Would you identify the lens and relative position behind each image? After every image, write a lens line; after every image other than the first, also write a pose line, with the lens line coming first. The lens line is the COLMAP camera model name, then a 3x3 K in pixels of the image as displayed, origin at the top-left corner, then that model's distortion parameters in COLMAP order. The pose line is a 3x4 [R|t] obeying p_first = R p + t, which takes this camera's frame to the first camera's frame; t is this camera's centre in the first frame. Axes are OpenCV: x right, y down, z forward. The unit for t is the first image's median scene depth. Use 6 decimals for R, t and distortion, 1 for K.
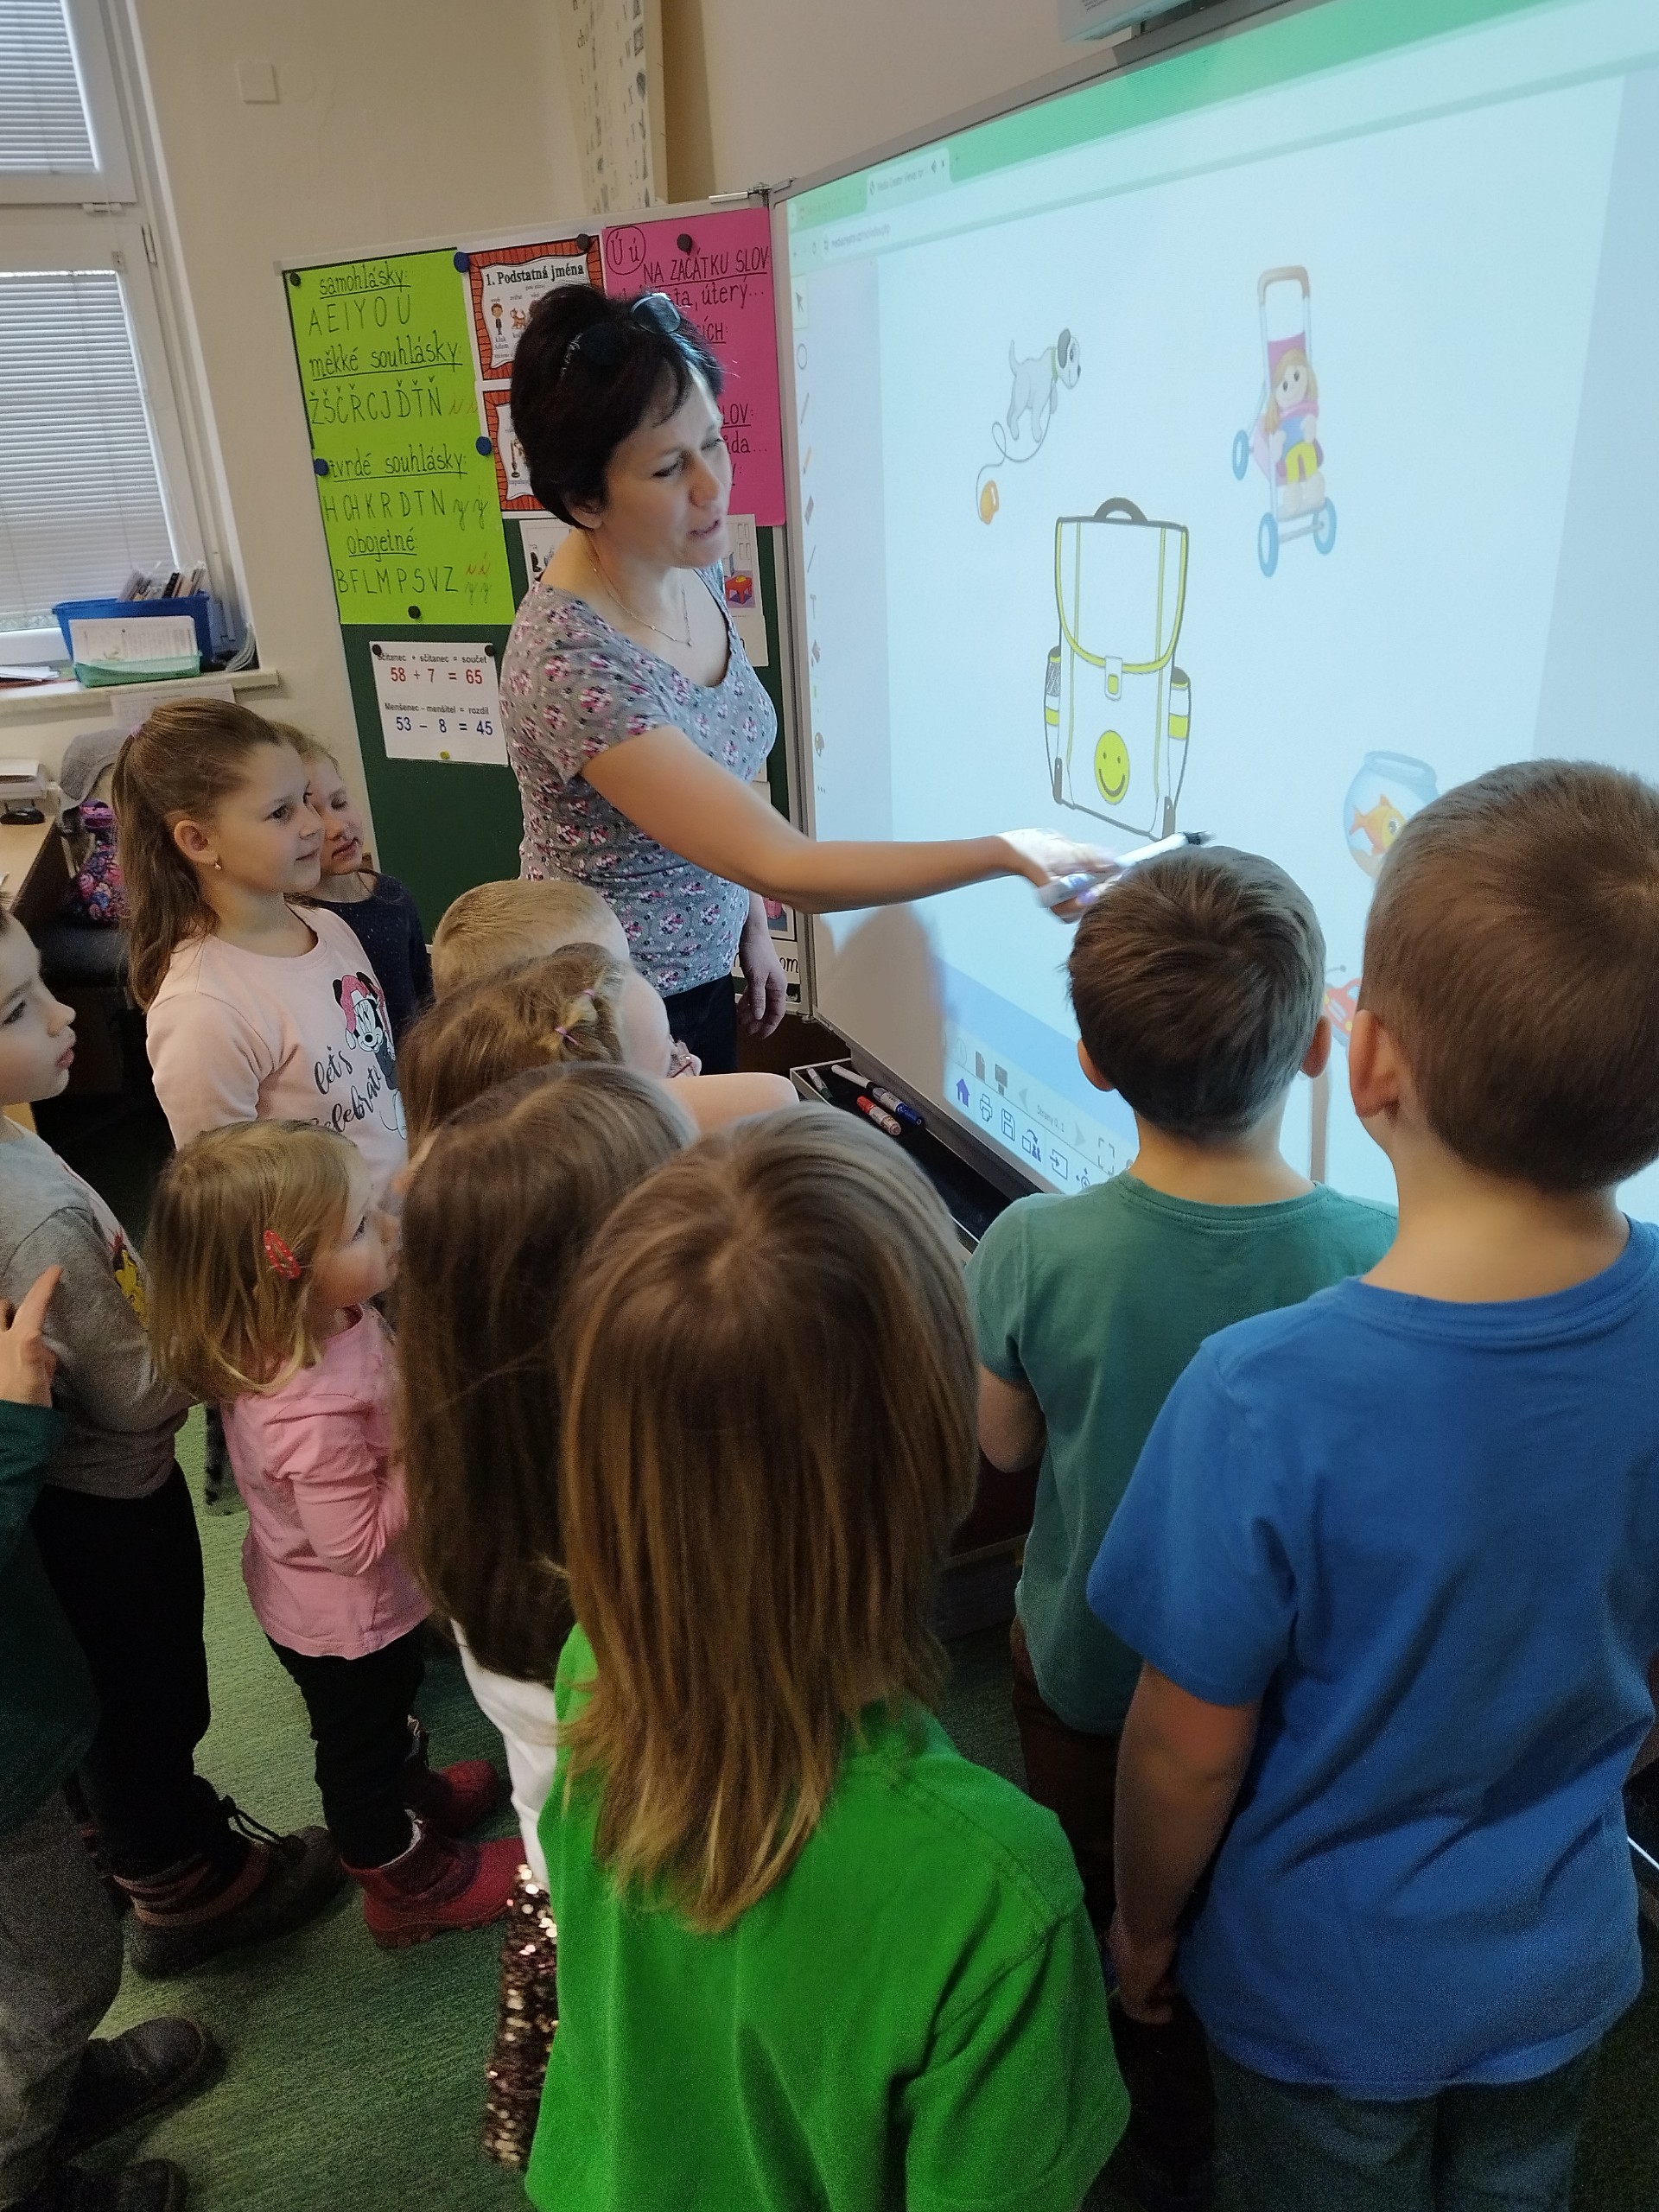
lens RADIAL K [[1586.6, 0, 829.5], [0, 1586.6, 1106.0], [0, 0, 1]] dist [0.008279, -0.010286]
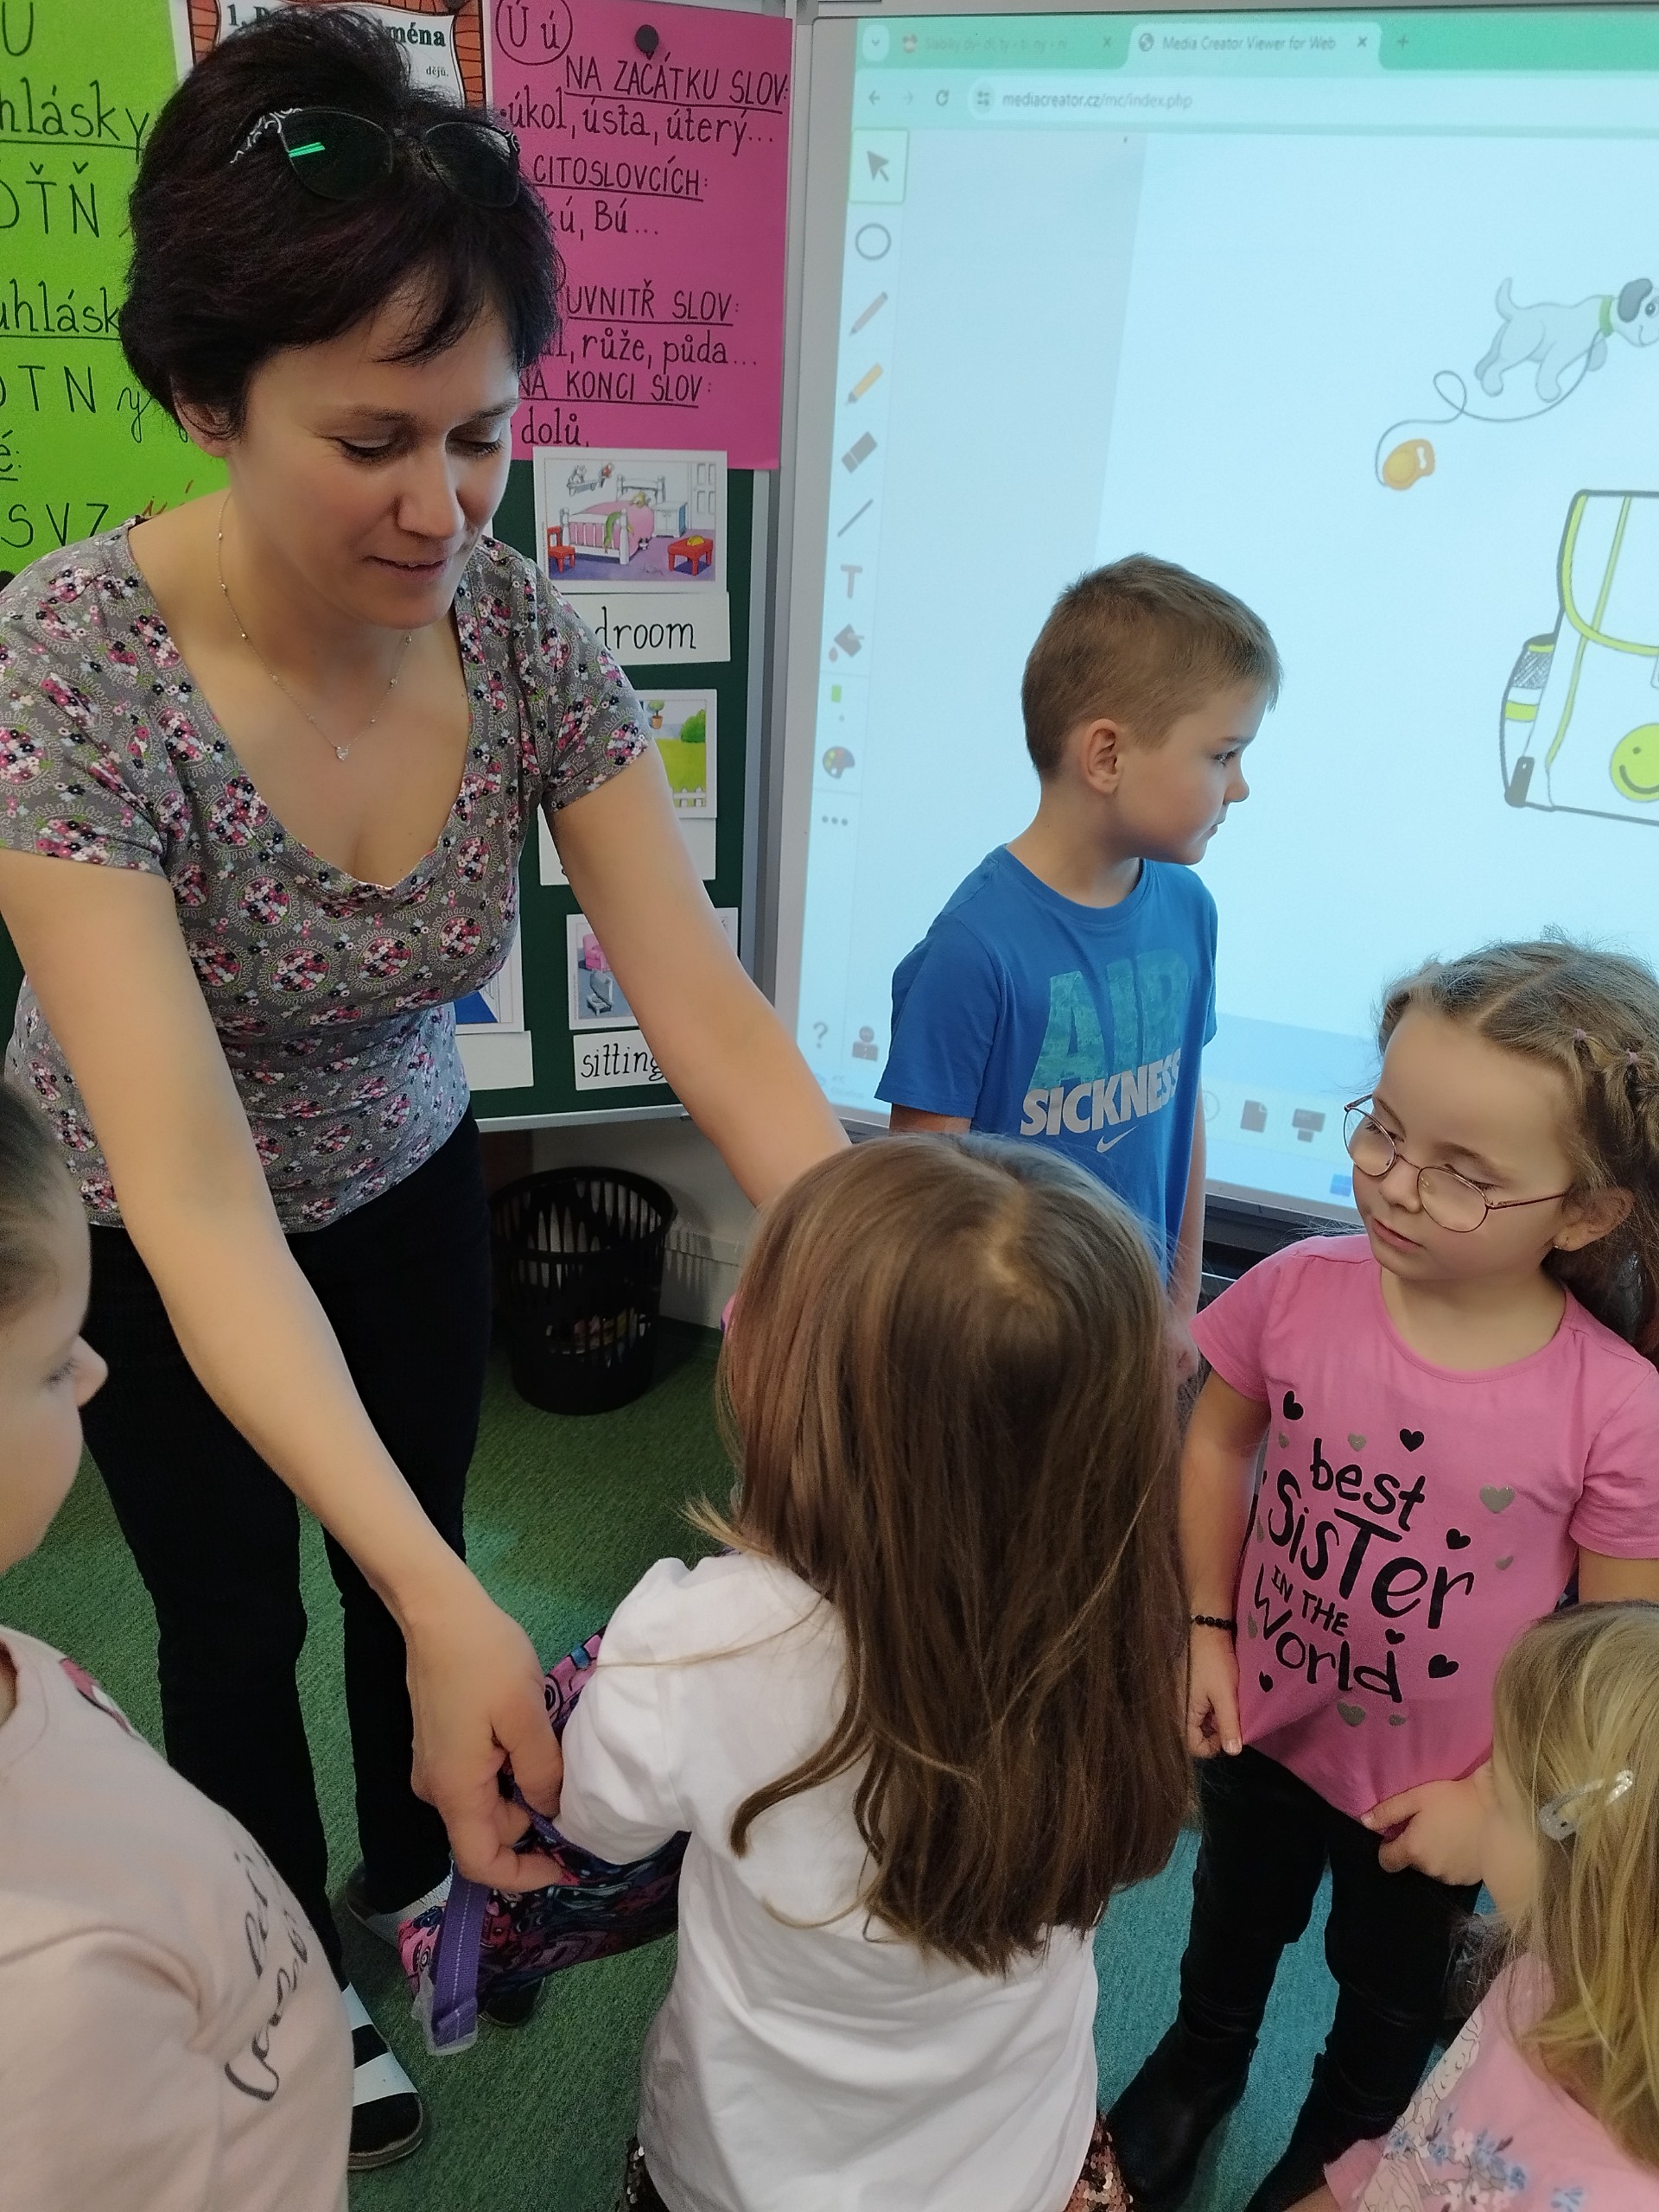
lens RADIAL K [[1586.6, 0, 829.5], [0, 1586.6, 1106.0], [0, 0, 1]] dist [0.008279, -0.010286]
pose [[0.678400, -0.226293, 0.698974, -0.620634], [0.210543, 0.971361, 0.110132, -0.161845], [-0.703878, 0.072450, 0.706616, 0.505506]]
